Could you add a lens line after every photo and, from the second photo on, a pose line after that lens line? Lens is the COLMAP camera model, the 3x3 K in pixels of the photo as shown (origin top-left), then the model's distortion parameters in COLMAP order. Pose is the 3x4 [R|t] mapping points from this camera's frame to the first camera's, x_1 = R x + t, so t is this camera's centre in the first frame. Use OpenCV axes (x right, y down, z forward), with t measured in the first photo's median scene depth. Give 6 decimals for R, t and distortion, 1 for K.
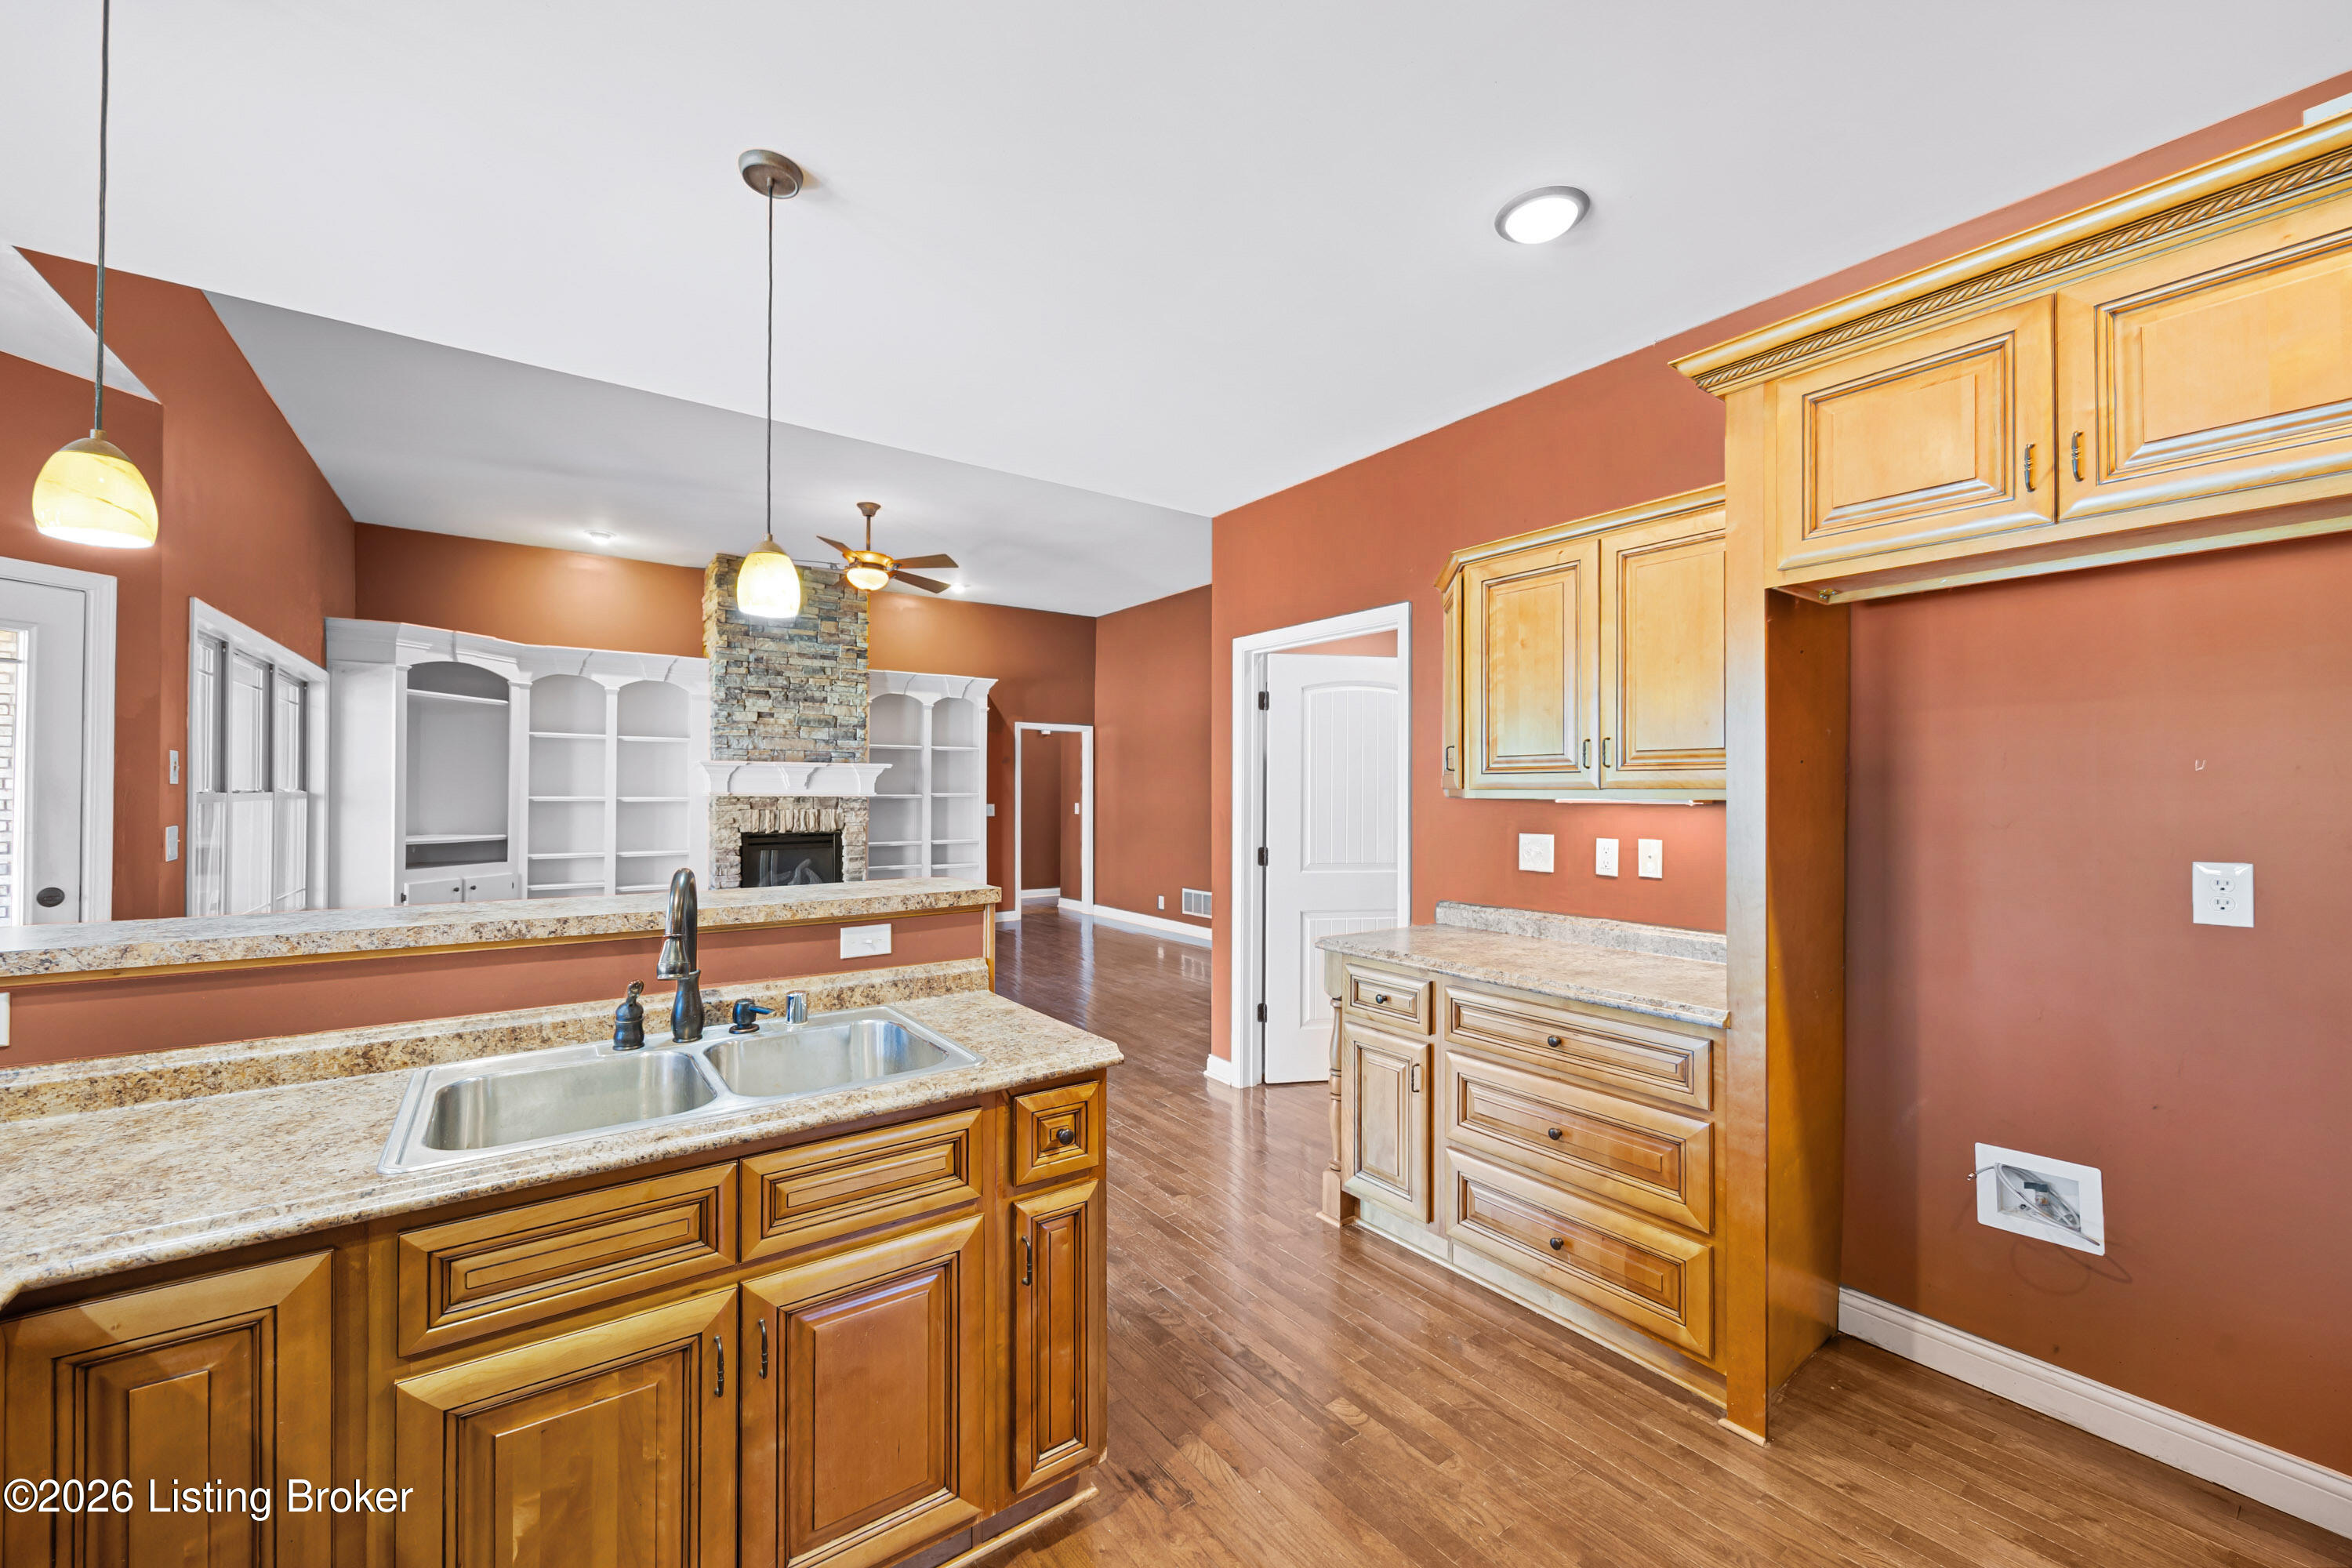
lens RADIAL K [[915.7, 0, 1178.1], [0, 915.7, 784.2], [0, 0, 1]] dist [-0.002723, -0.000120]
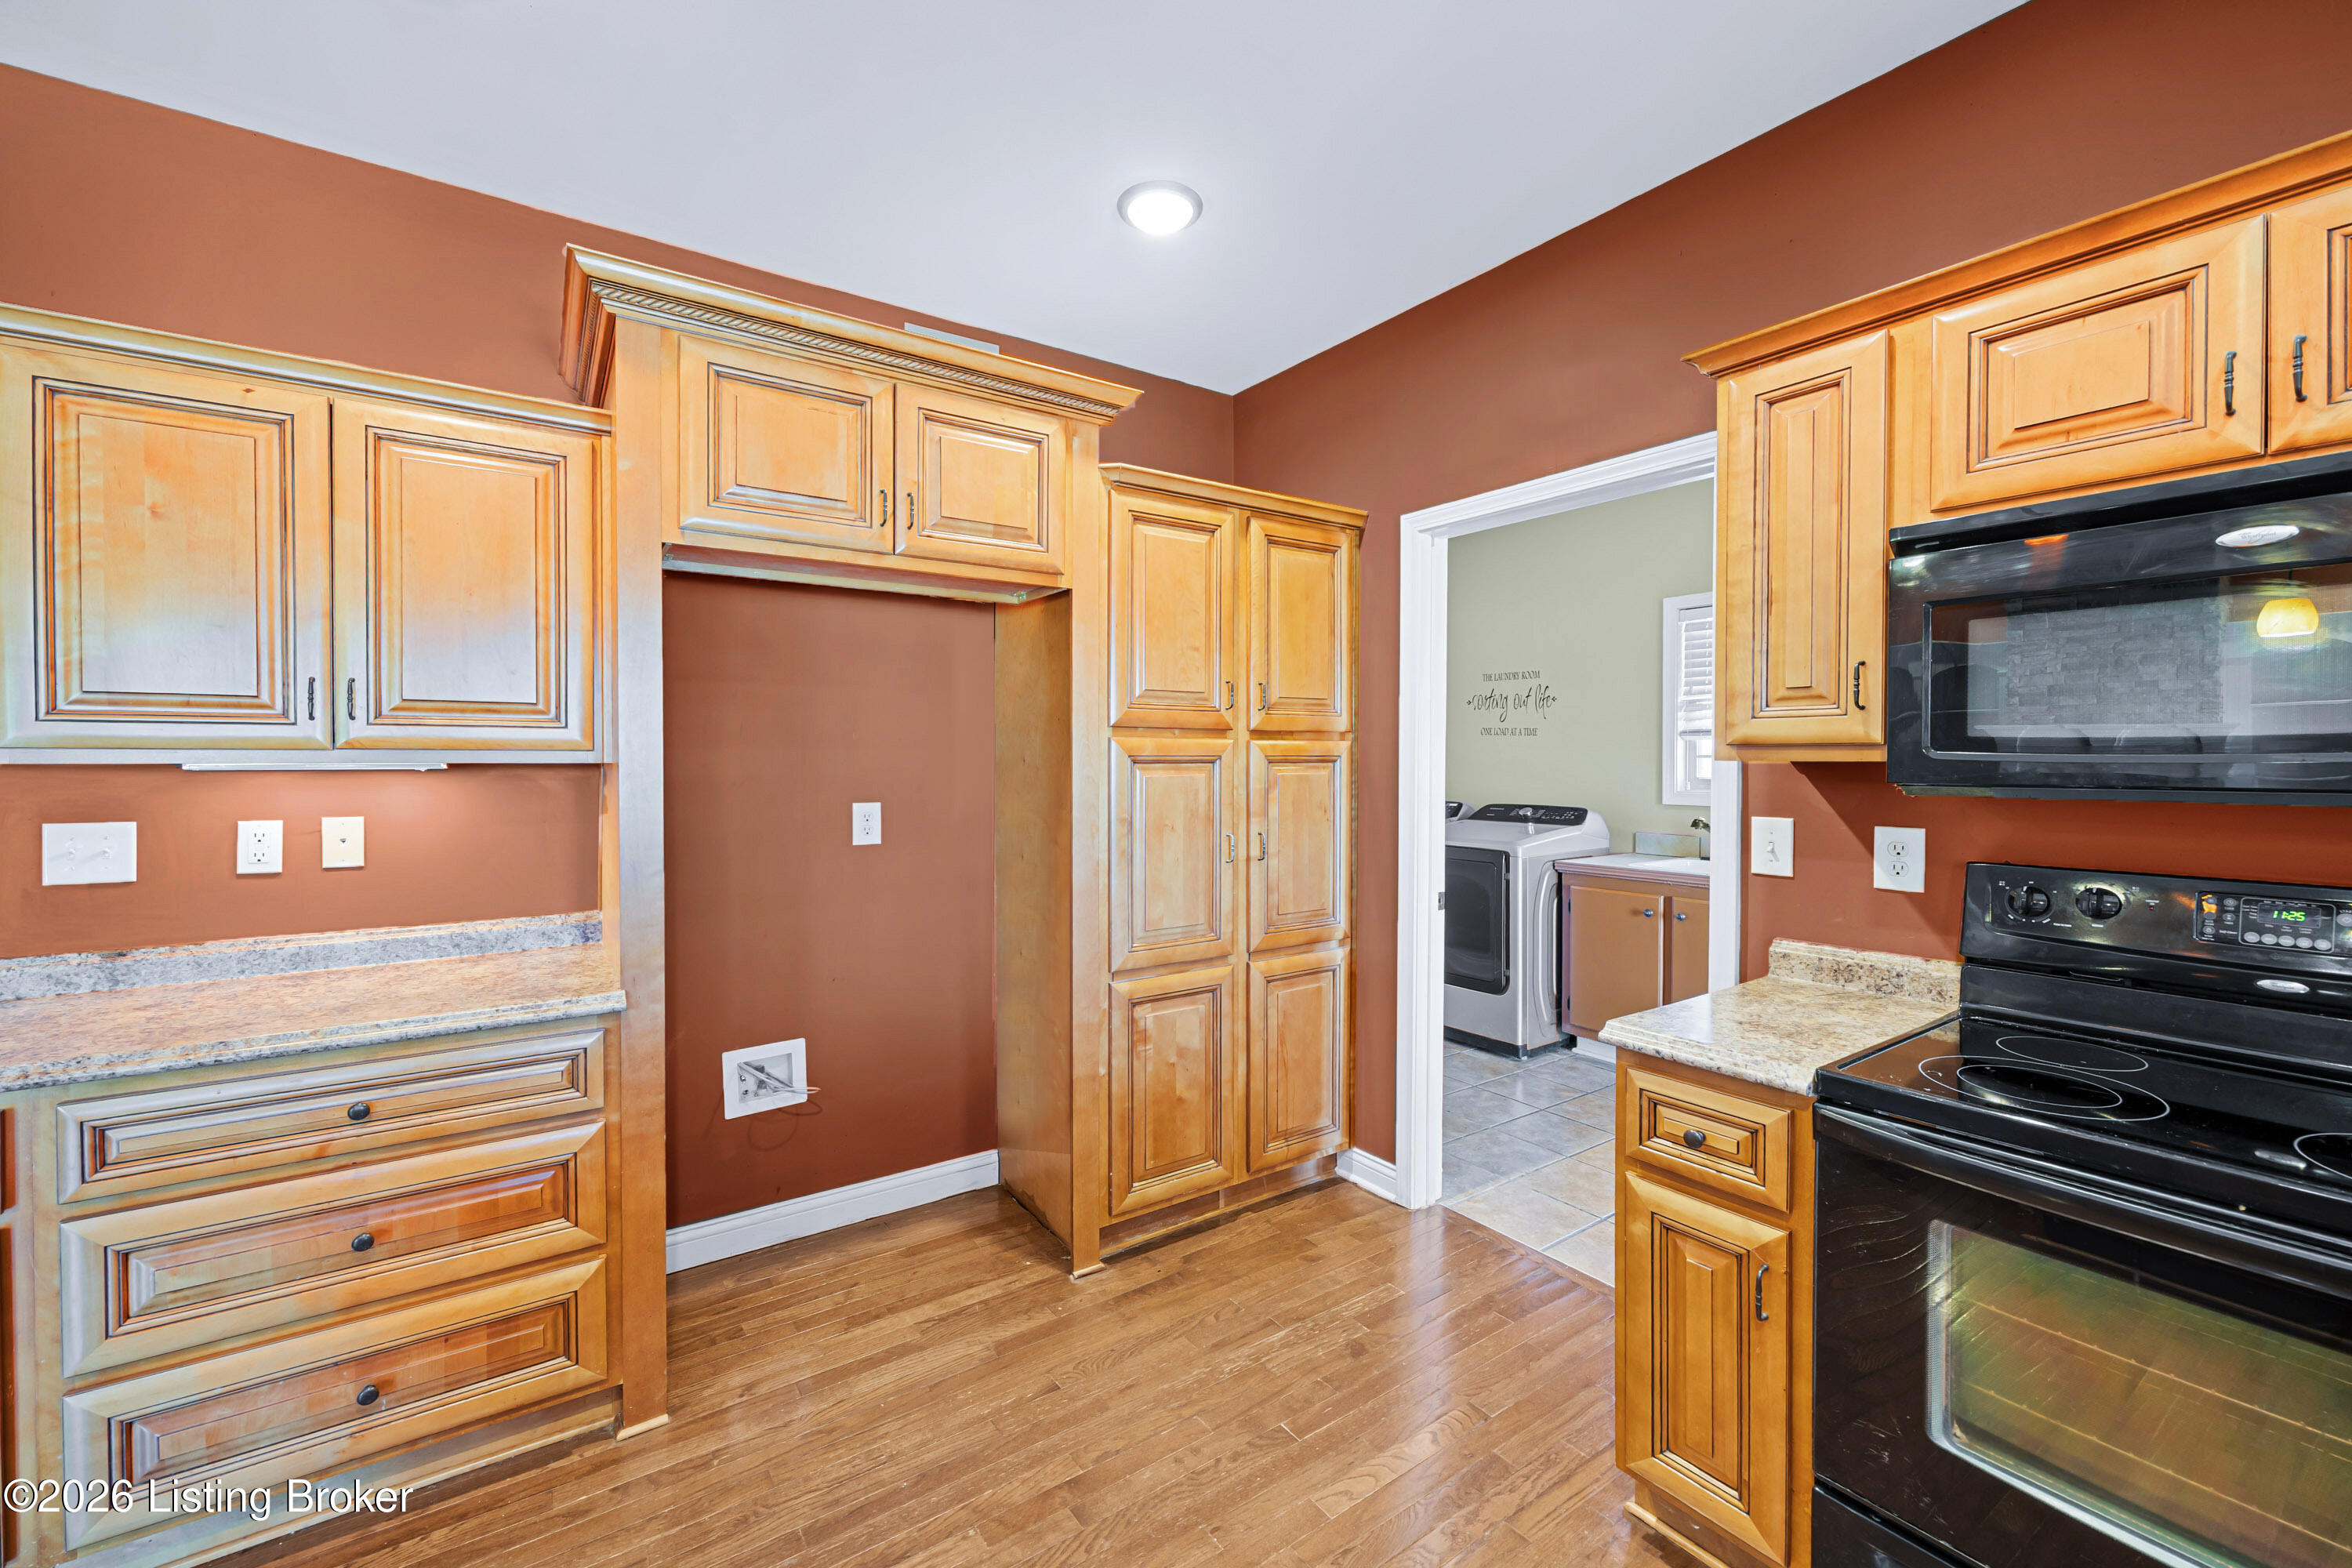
lens RADIAL K [[915.7, 0, 1170.5], [0, 915.7, 769.5], [0, 0, 1]] dist [-0.002723, -0.000120]
pose [[0.034707, -0.014512, 0.999292, -0.285949], [-0.009117, 0.999848, 0.014837, 0.005747], [-0.999356, -0.009625, 0.034570, 0.401872]]
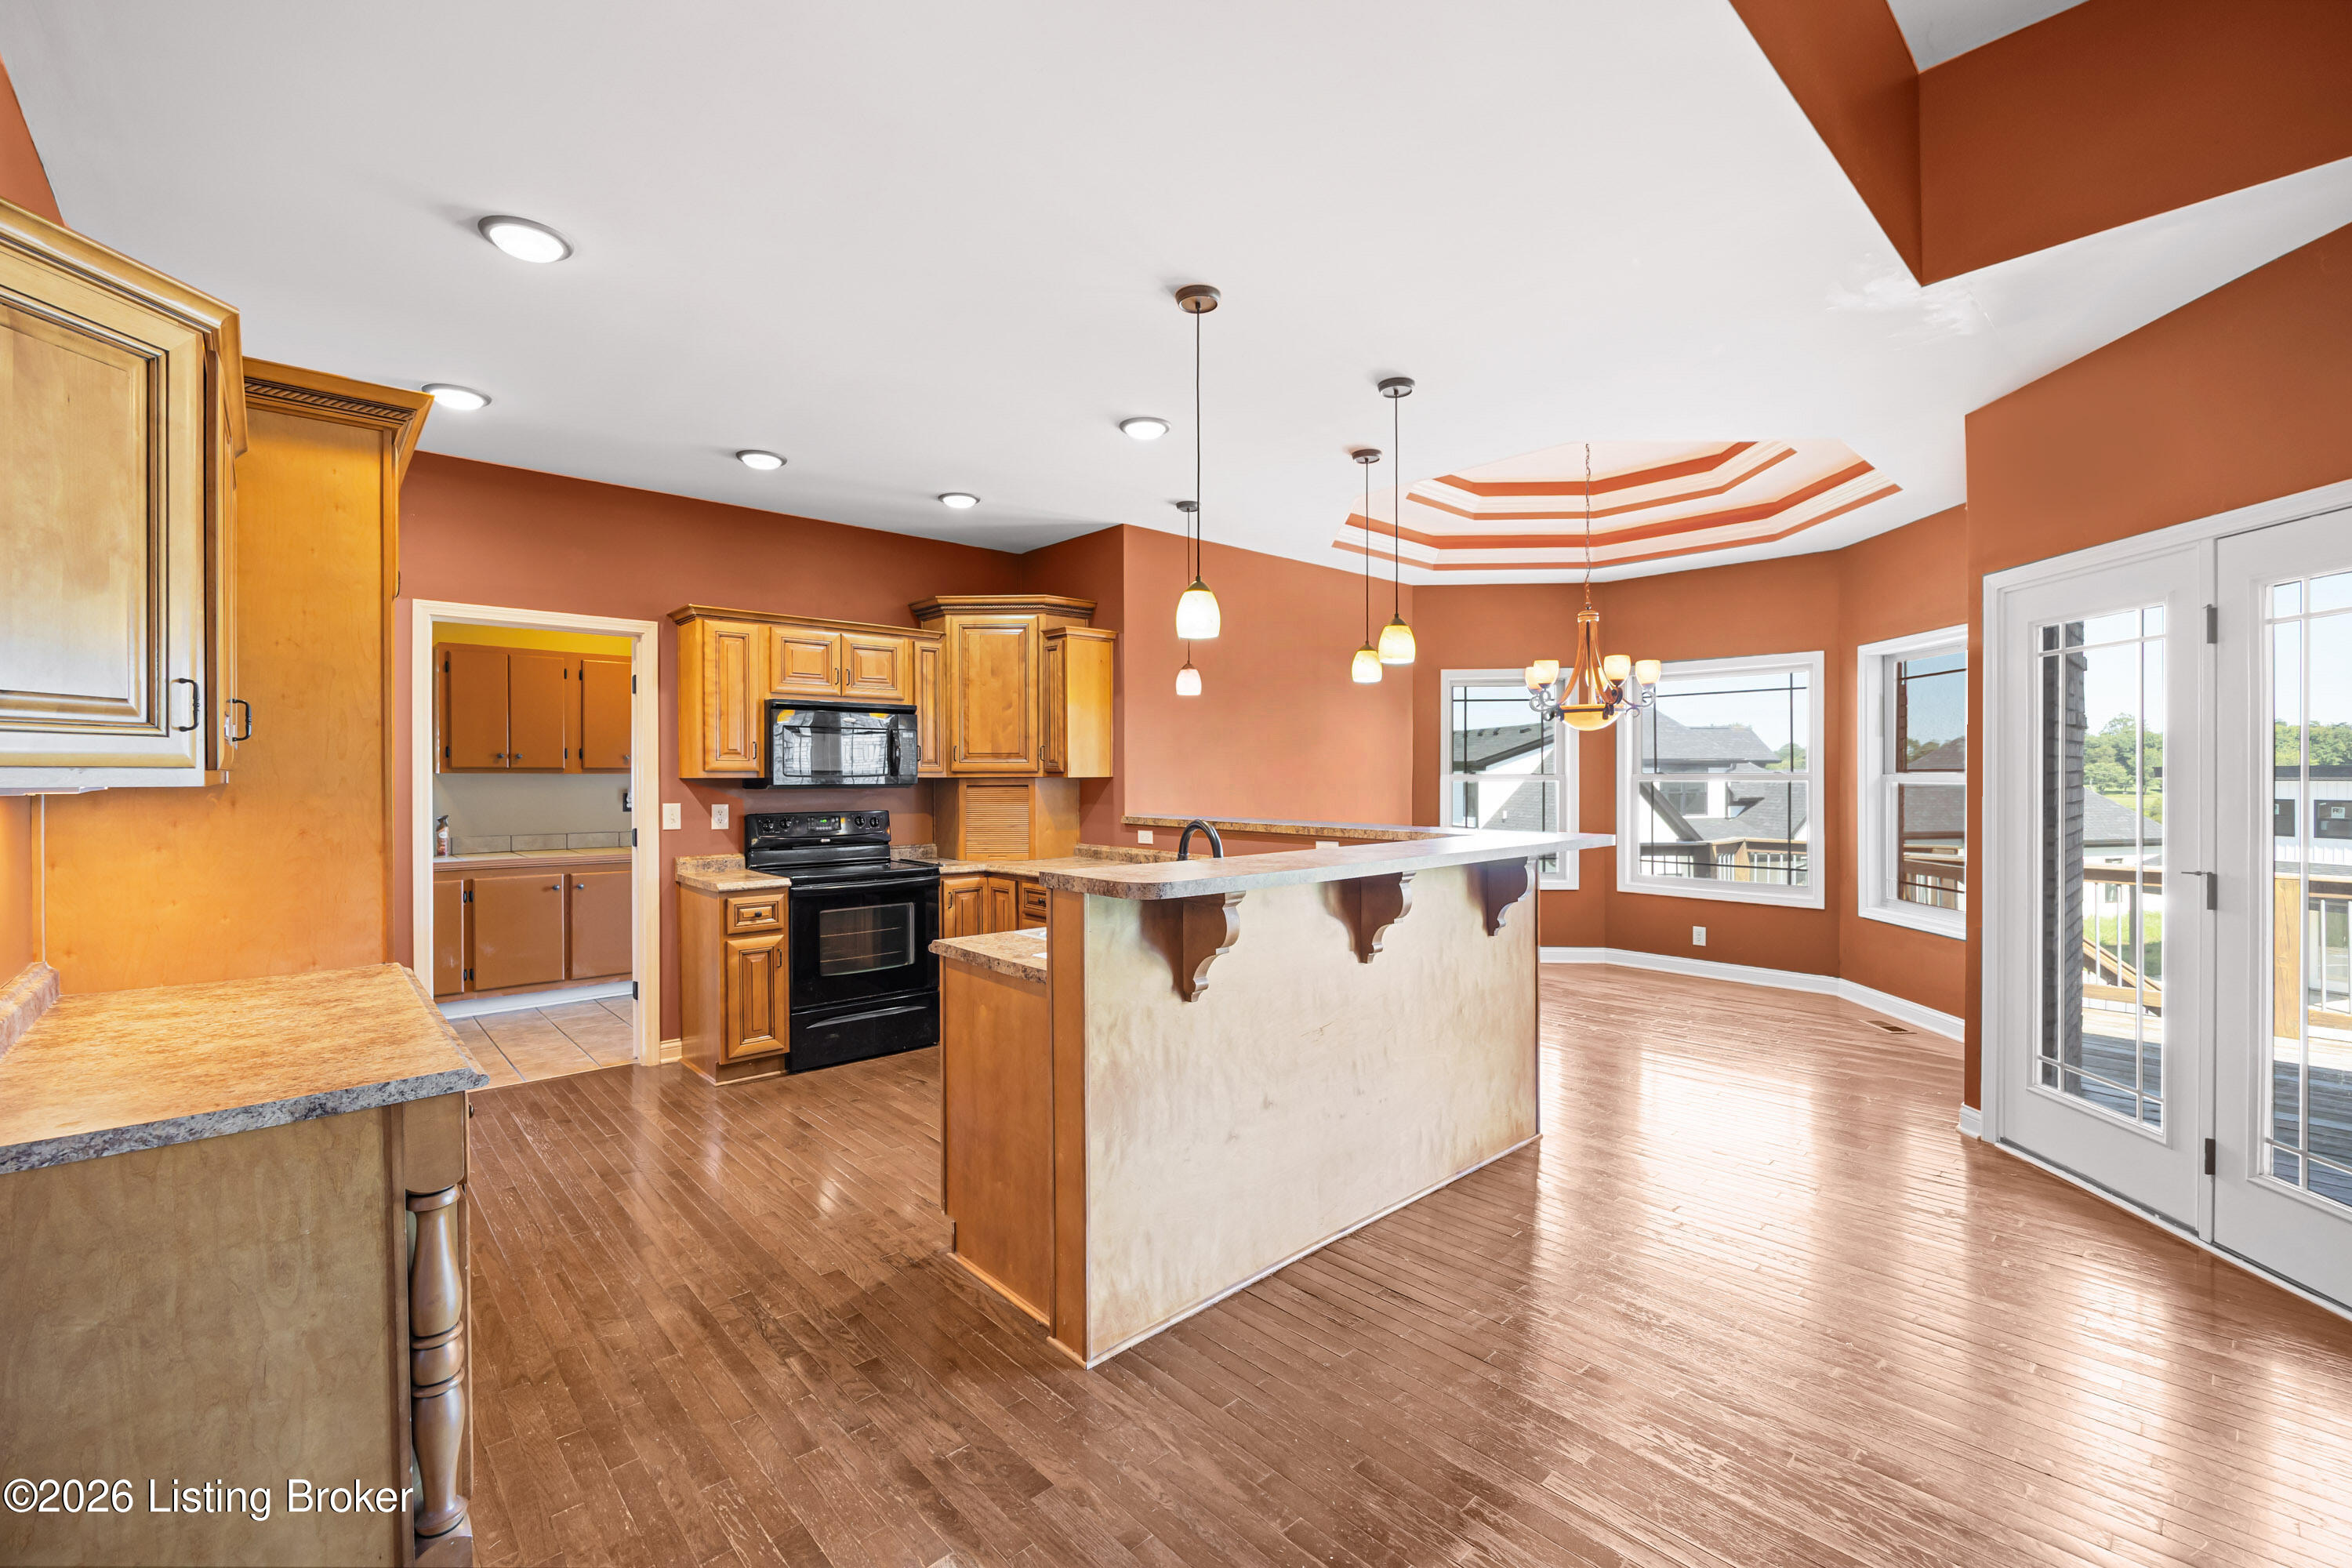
lens RADIAL K [[974.6, 0, 1177.8], [0, 974.6, 781.2], [0, 0, 1]] dist [-0.003555, -0.000126]
pose [[-0.992396, 0.003223, -0.123047, -0.200594], [0.003691, 0.999987, -0.003579, 0.024875], [0.123034, -0.004006, -0.992394, 2.237462]]
